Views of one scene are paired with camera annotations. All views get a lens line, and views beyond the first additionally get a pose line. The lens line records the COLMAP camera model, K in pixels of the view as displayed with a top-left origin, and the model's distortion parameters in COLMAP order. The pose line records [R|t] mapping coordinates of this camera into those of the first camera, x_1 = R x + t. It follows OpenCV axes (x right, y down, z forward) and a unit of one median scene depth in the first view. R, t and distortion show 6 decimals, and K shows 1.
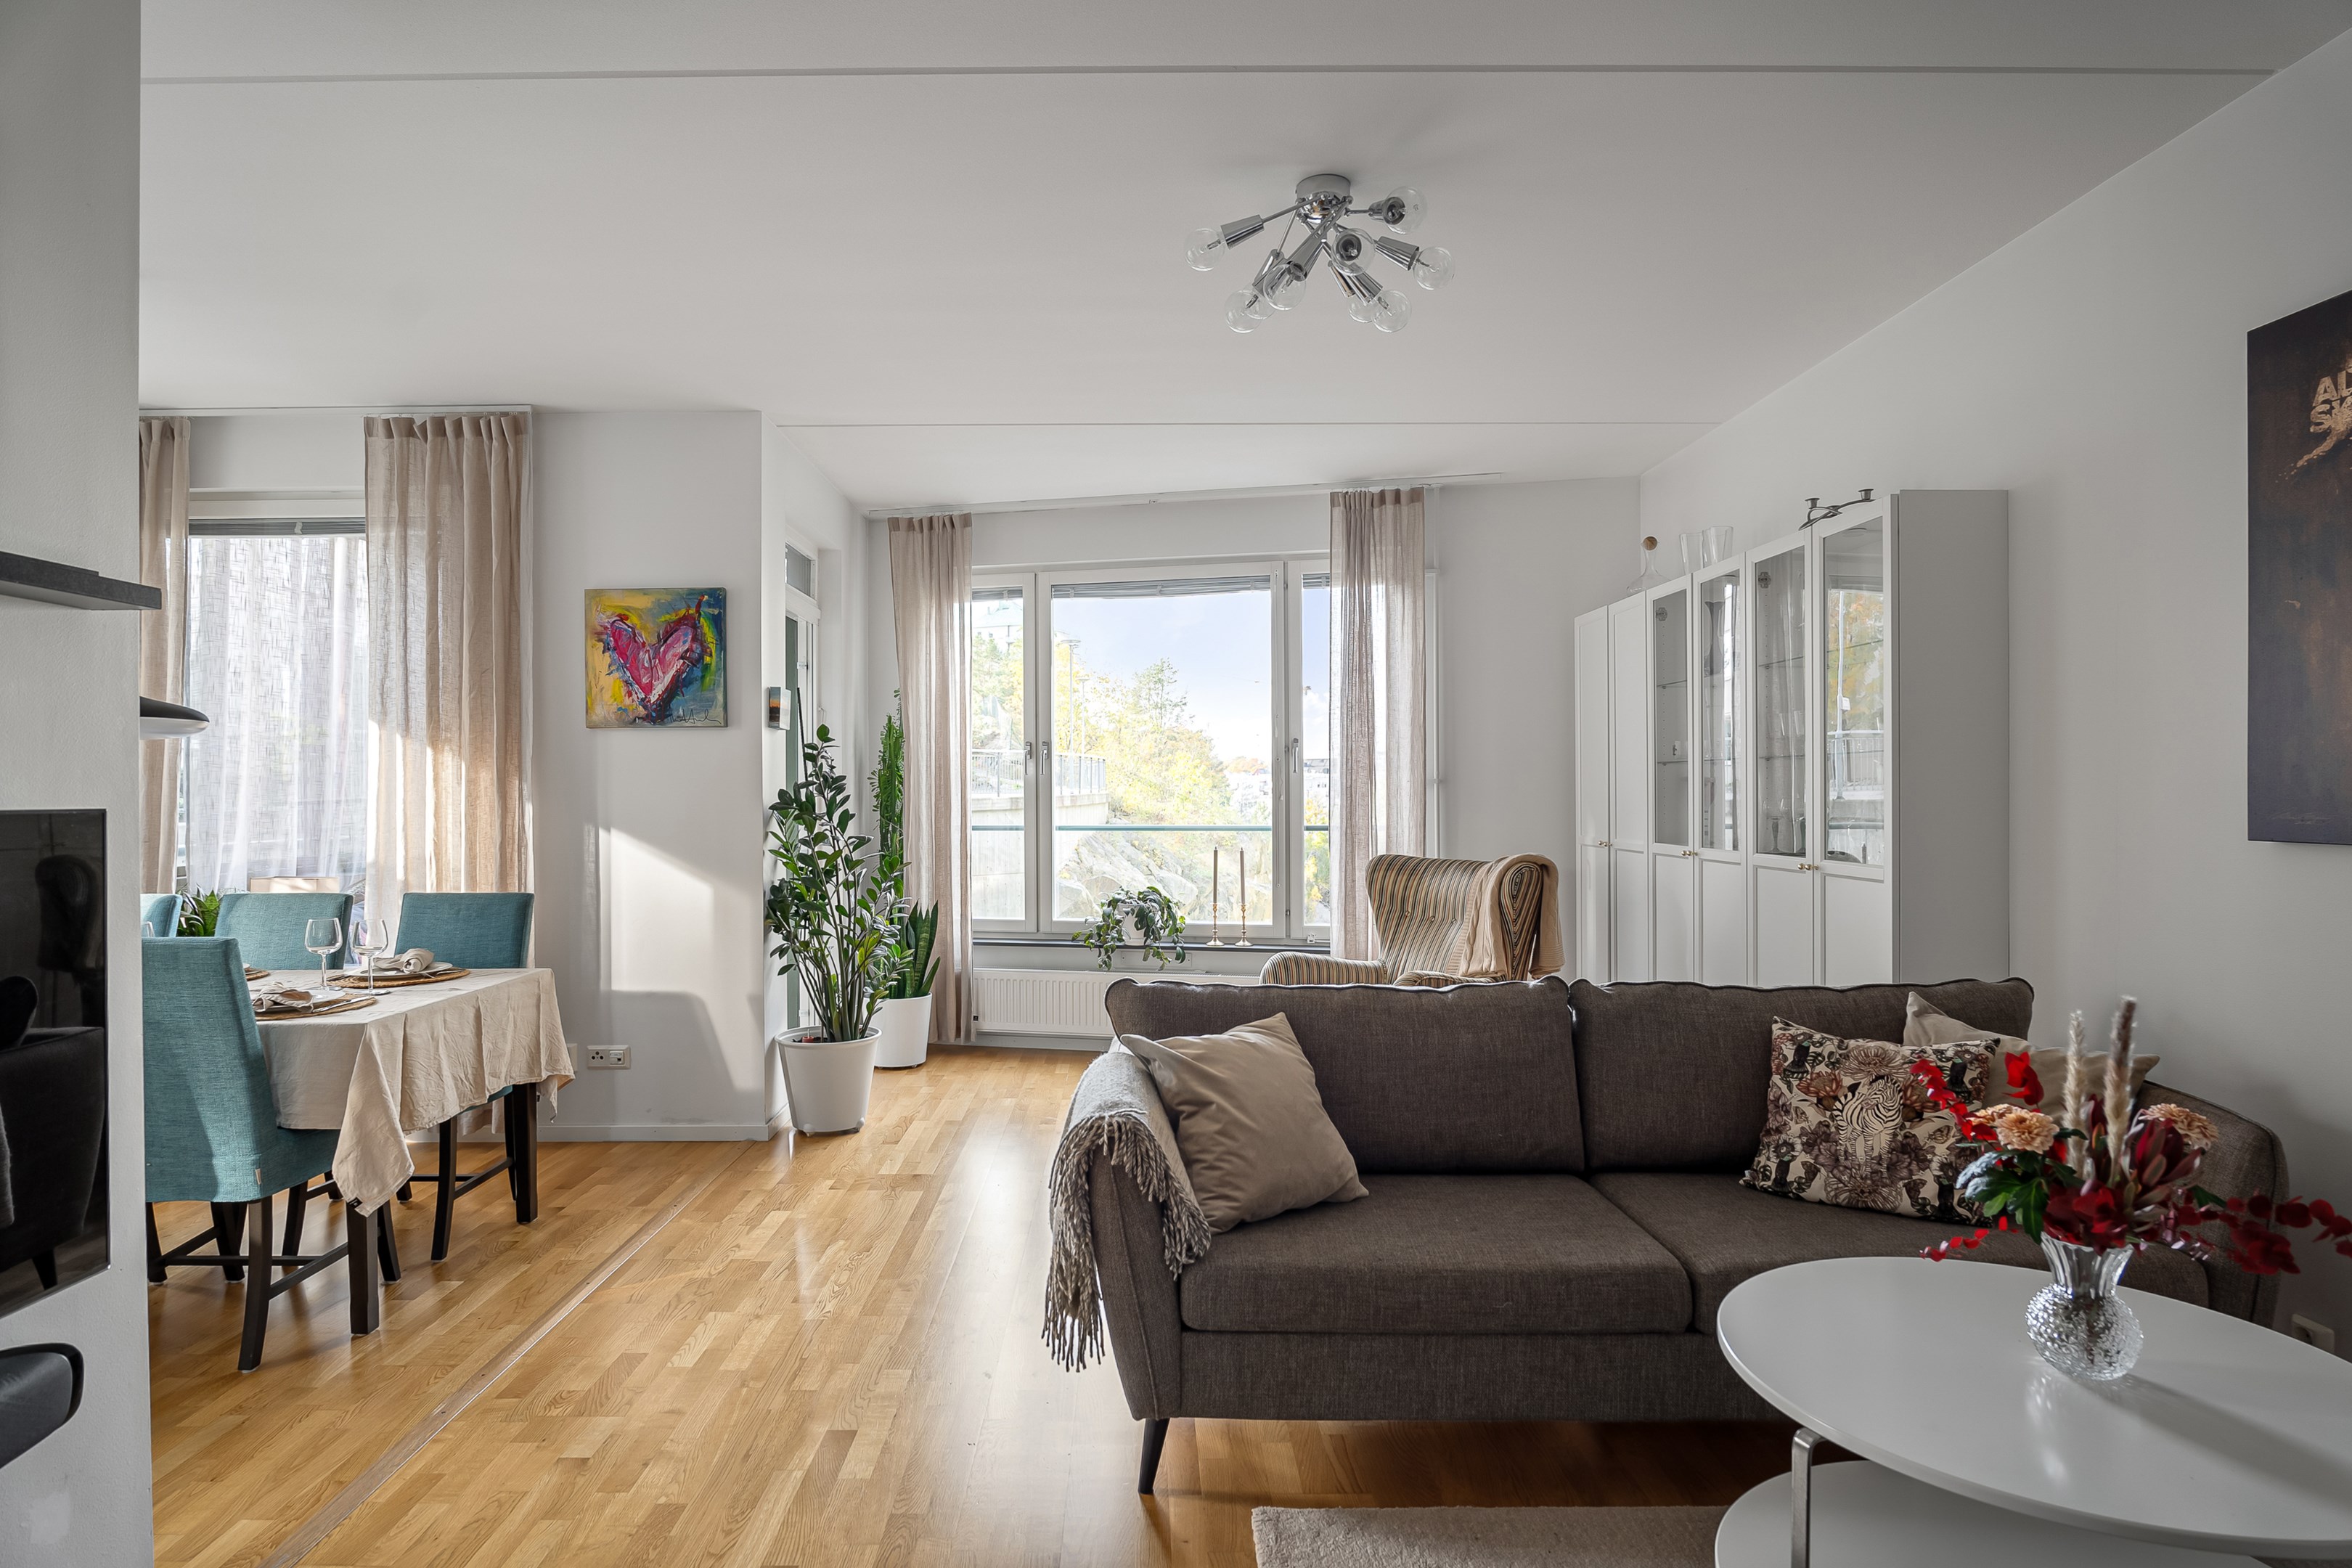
lens RADIAL K [[1299.9, 0, 1147.1], [0, 1299.9, 789.4], [0, 0, 1]] dist [-0.014496, 0.001046]
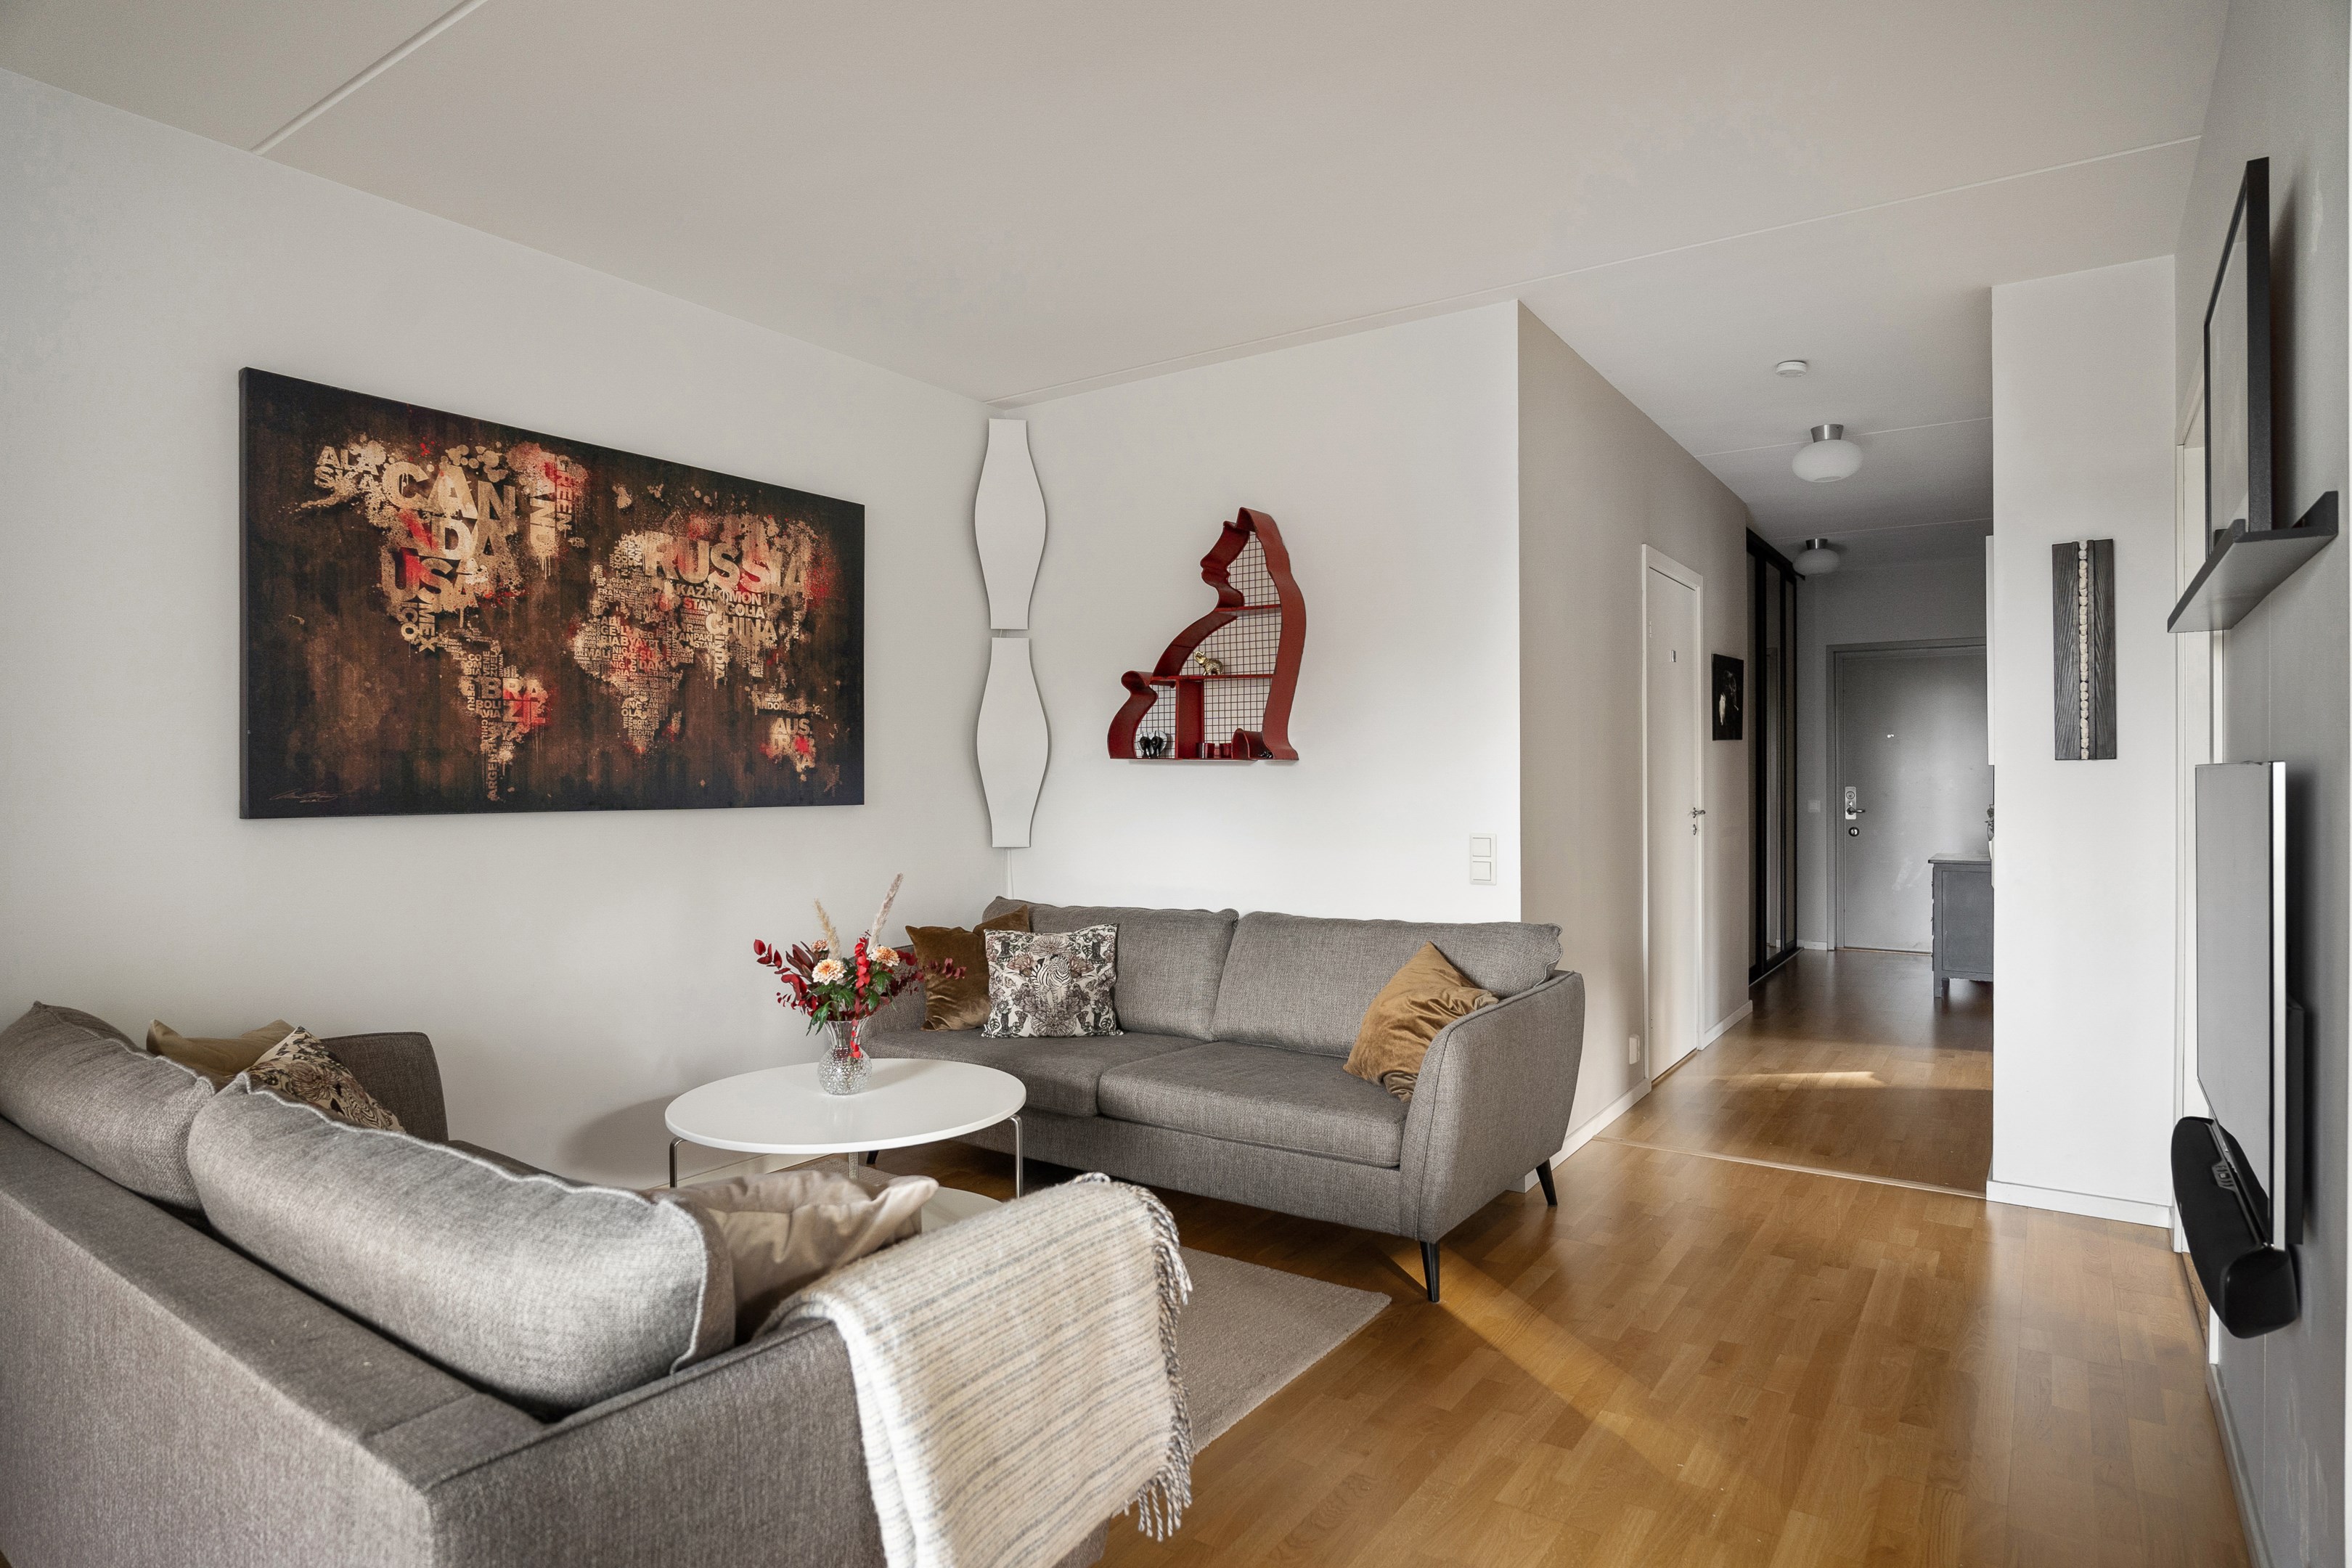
lens RADIAL K [[1338.9, 0, 1176.0], [0, 1338.9, 784.0], [0, 0, 1]] dist [-0.011752, 0.000693]
pose [[-0.826935, 0.008060, 0.562240, -0.257588], [0.010757, 0.999941, 0.001485, 0.008781], [-0.562195, 0.007276, -0.826973, 0.830706]]
